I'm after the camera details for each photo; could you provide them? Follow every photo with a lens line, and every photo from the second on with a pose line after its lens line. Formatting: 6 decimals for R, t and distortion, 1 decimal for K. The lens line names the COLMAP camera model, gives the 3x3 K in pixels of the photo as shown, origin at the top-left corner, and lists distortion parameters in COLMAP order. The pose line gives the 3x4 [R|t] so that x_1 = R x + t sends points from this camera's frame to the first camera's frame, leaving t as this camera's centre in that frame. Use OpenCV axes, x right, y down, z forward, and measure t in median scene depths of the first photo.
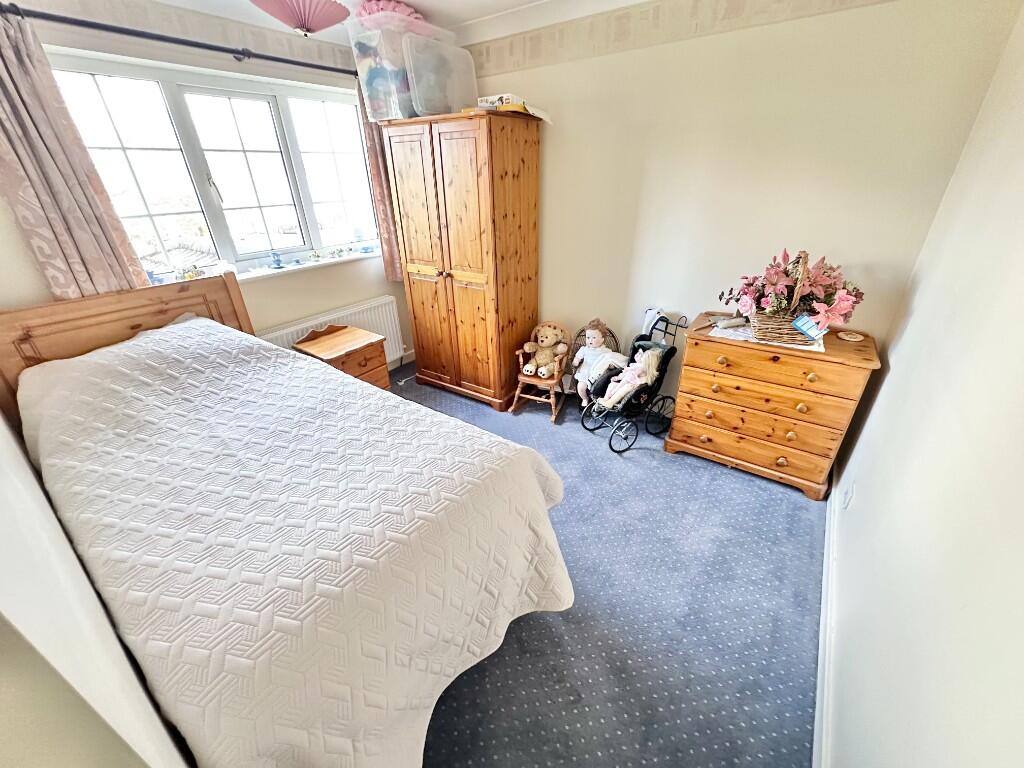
lens RADIAL K [[408.6, 0, 511.9], [0, 408.6, 386.1], [0, 0, 1]] dist [-0.002153, 0.000721]
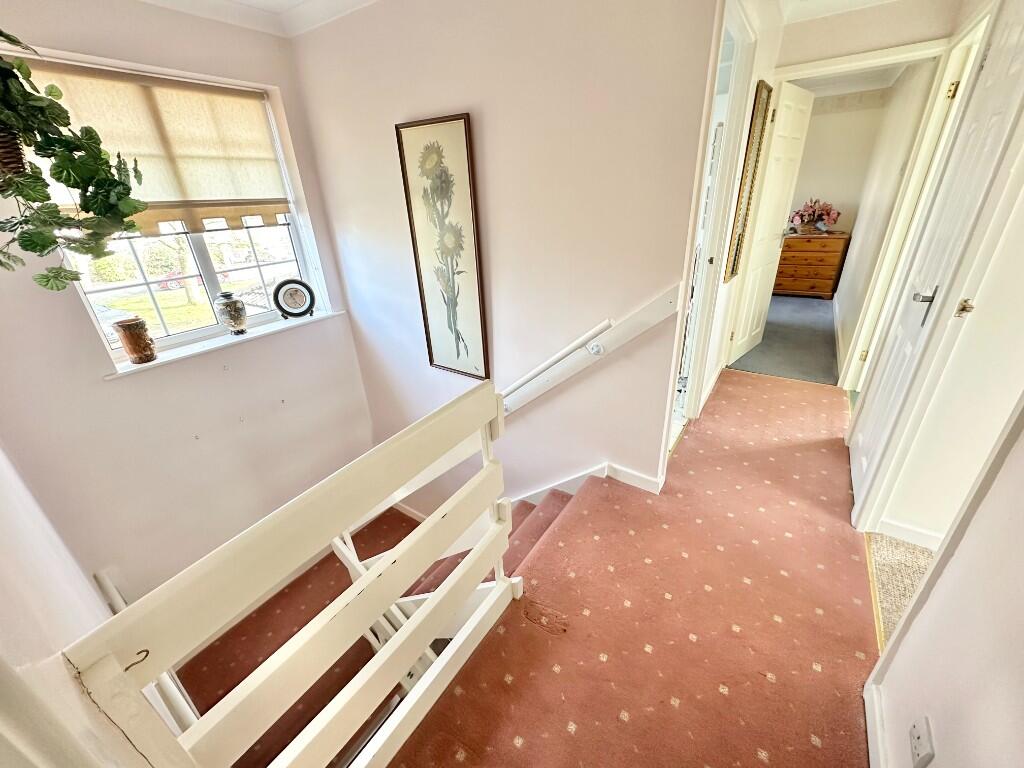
lens RADIAL K [[408.6, 0, 513.7], [0, 408.6, 381.6], [0, 0, 1]] dist [-0.002153, 0.000721]
pose [[0.999438, -0.032001, 0.009959, -1.362264], [0.032476, 0.998124, -0.051895, 0.952028], [-0.008279, 0.052189, 0.998603, -1.619050]]
